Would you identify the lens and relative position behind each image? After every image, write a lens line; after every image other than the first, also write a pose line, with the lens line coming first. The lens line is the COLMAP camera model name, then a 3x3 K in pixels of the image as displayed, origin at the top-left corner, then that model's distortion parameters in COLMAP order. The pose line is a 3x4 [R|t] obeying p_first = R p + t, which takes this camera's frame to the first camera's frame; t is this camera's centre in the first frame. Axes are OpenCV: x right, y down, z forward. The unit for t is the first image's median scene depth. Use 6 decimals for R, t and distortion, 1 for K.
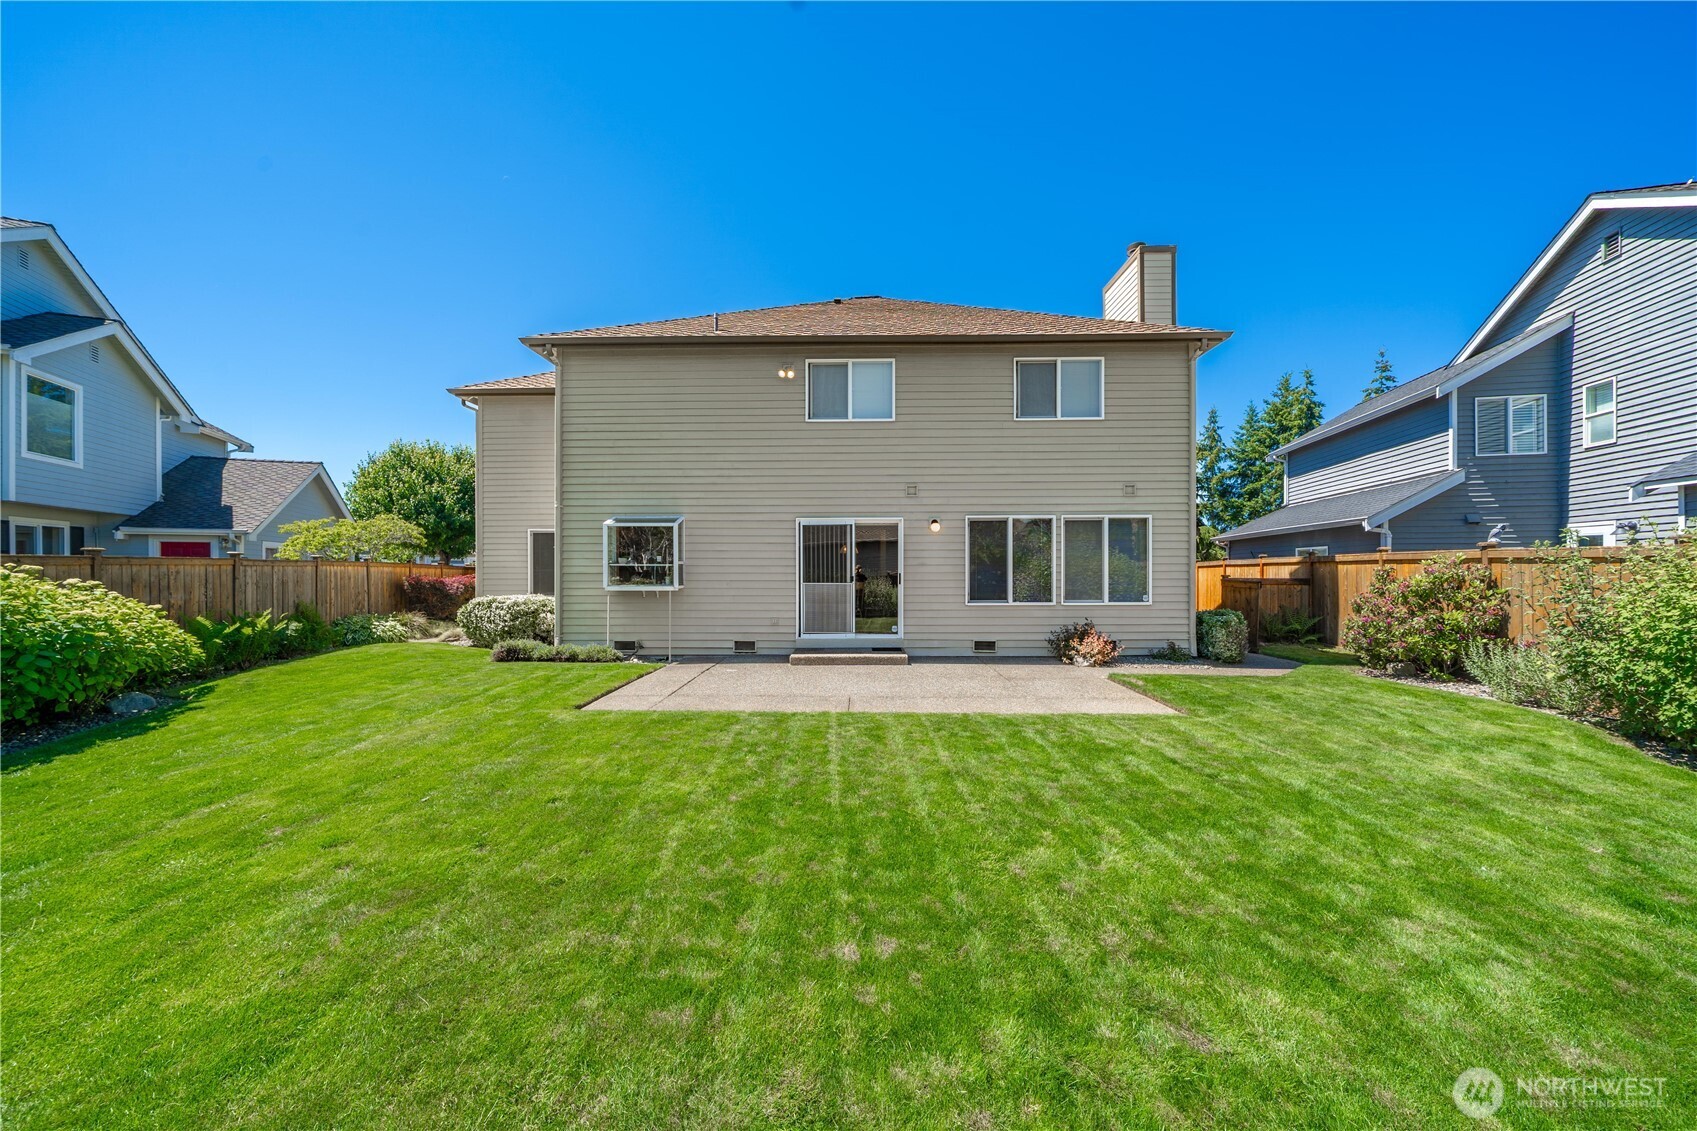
lens RADIAL K [[579.3, 0, 849.1], [0, 579.3, 571.0], [0, 0, 1]] dist [-0.004517, 0.000387]
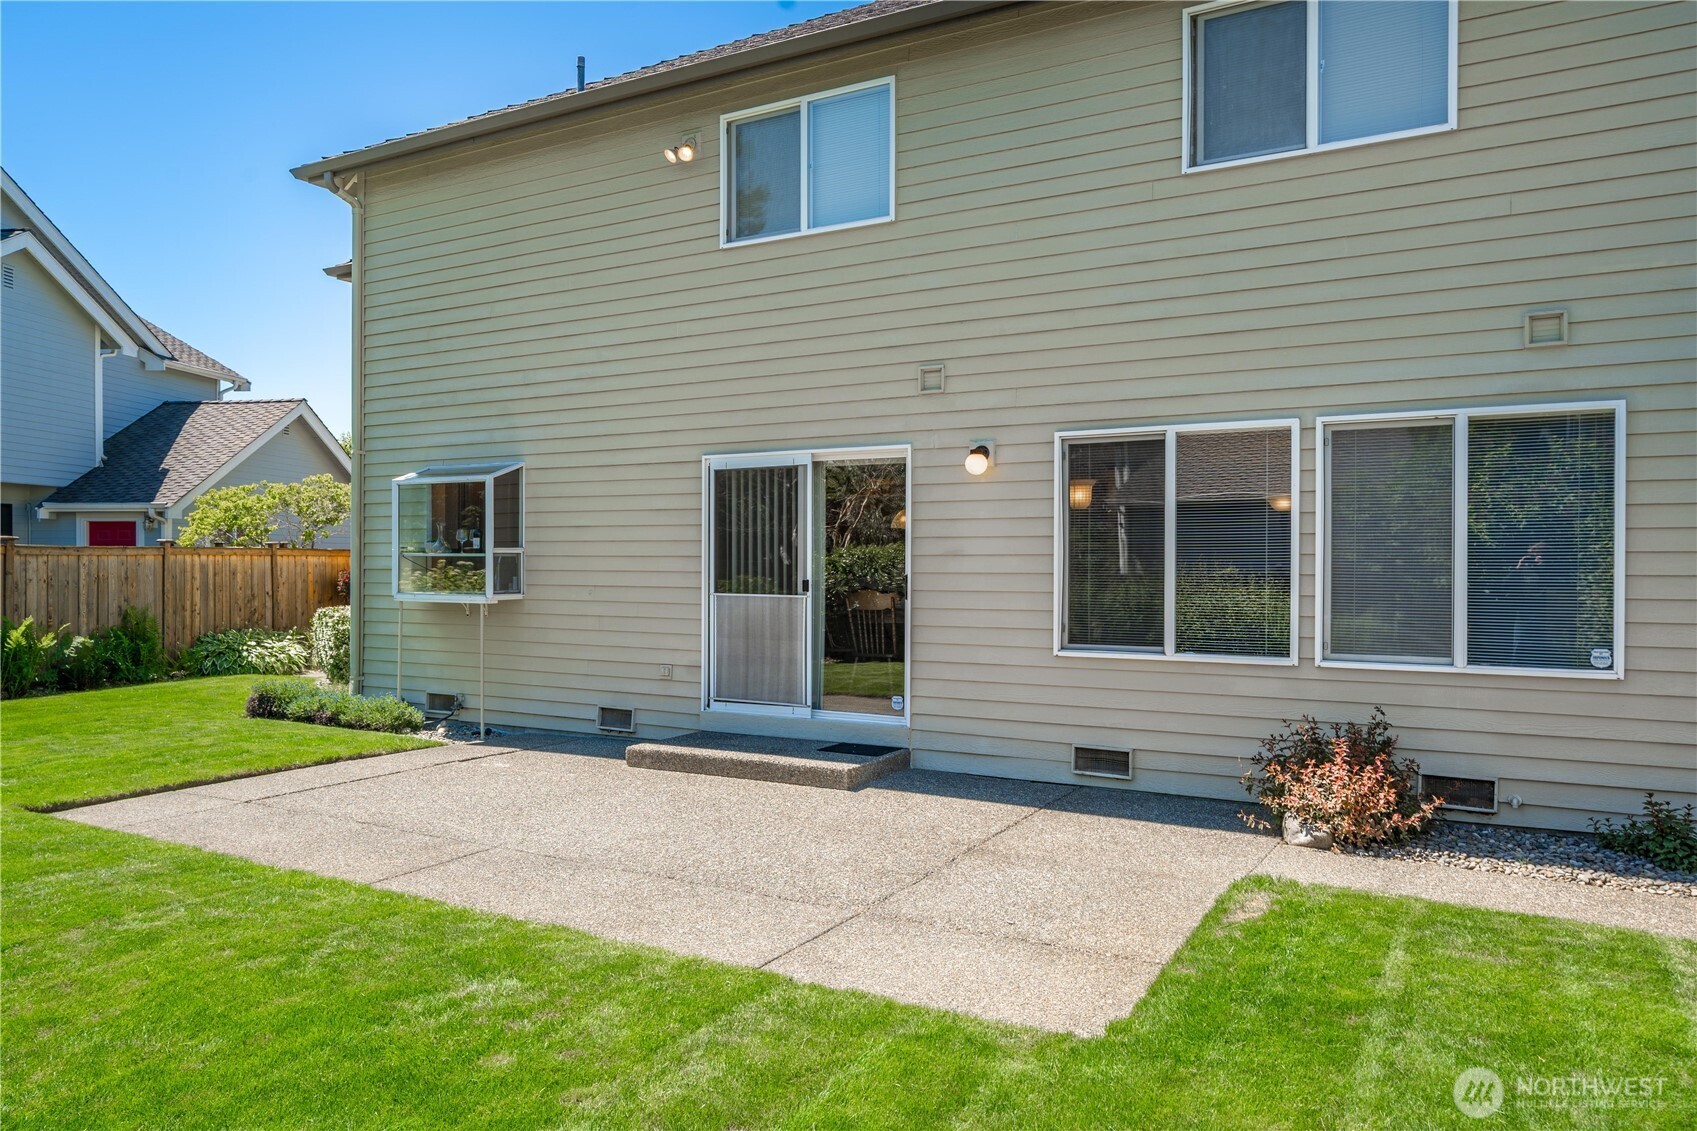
lens RADIAL K [[1151.5, 0, 849.2], [0, 1151.5, 562.2], [0, 0, 1]] dist [0.000681, 0.006703]
pose [[0.872565, 0.004318, -0.488478, 0.467462], [-0.003871, 0.999991, 0.001926, -0.006597], [0.488482, 0.000210, 0.872574, 0.234796]]
